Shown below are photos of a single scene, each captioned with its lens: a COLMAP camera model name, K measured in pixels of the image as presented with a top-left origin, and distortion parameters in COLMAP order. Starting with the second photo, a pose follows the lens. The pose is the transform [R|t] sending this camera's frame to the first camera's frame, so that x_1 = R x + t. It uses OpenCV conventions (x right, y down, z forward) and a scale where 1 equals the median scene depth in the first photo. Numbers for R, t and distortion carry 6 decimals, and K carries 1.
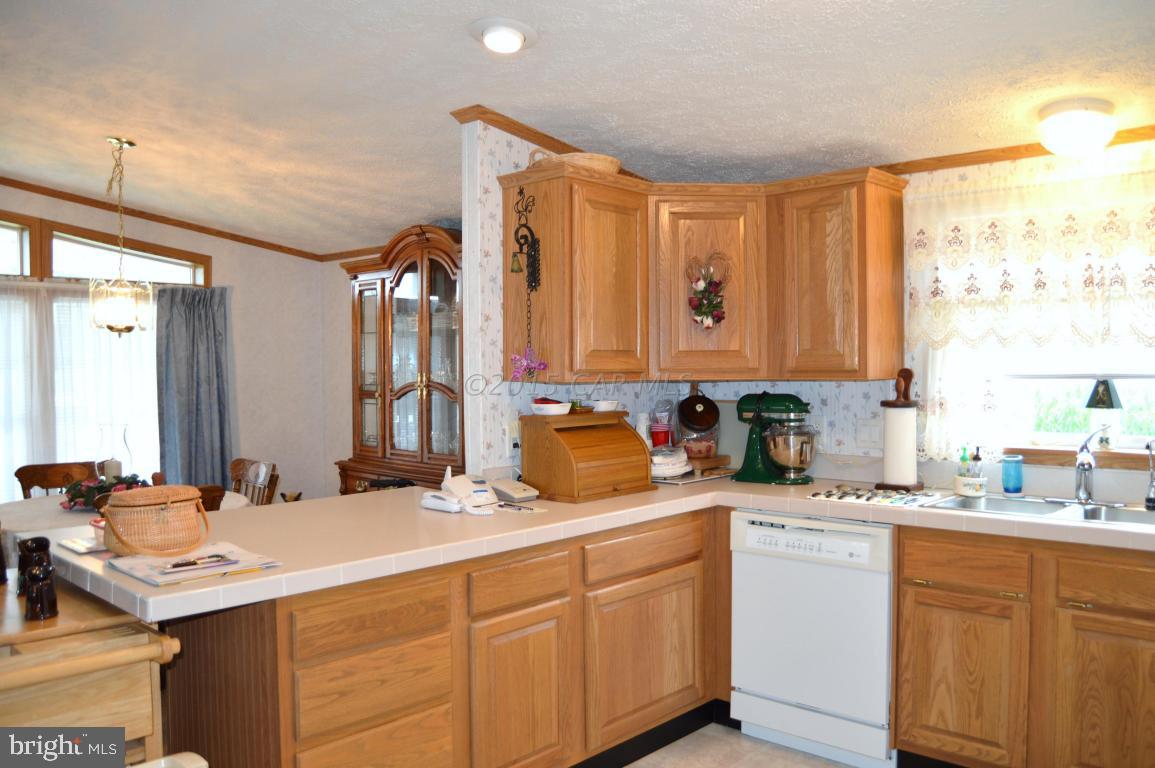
lens RADIAL K [[923.9, 0, 579.6], [0, 923.9, 387.4], [0, 0, 1]] dist [-0.076498, 0.010984]
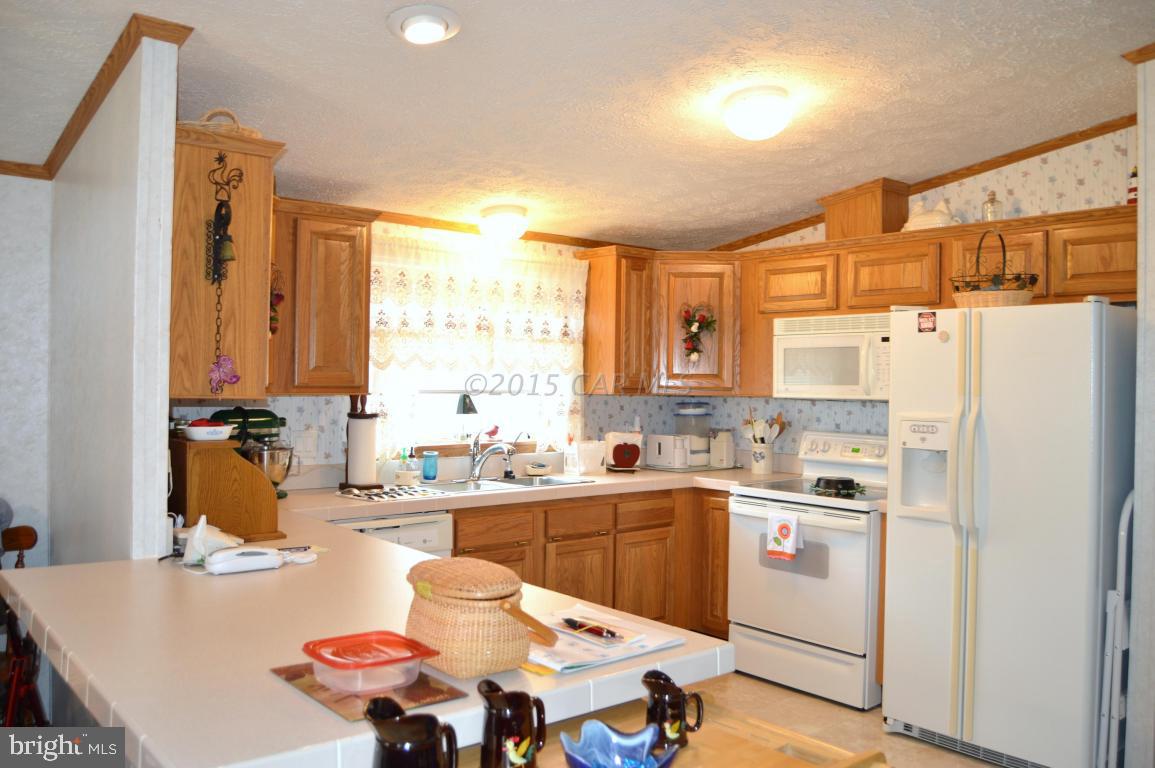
lens RADIAL K [[923.9, 0, 581.4], [0, 923.9, 384.5], [0, 0, 1]] dist [-0.076498, 0.010984]
pose [[0.123223, 0.009188, 0.992336, -0.869247], [0.015224, 0.999822, -0.011148, -0.004627], [-0.992262, 0.016481, 0.123061, 0.646958]]
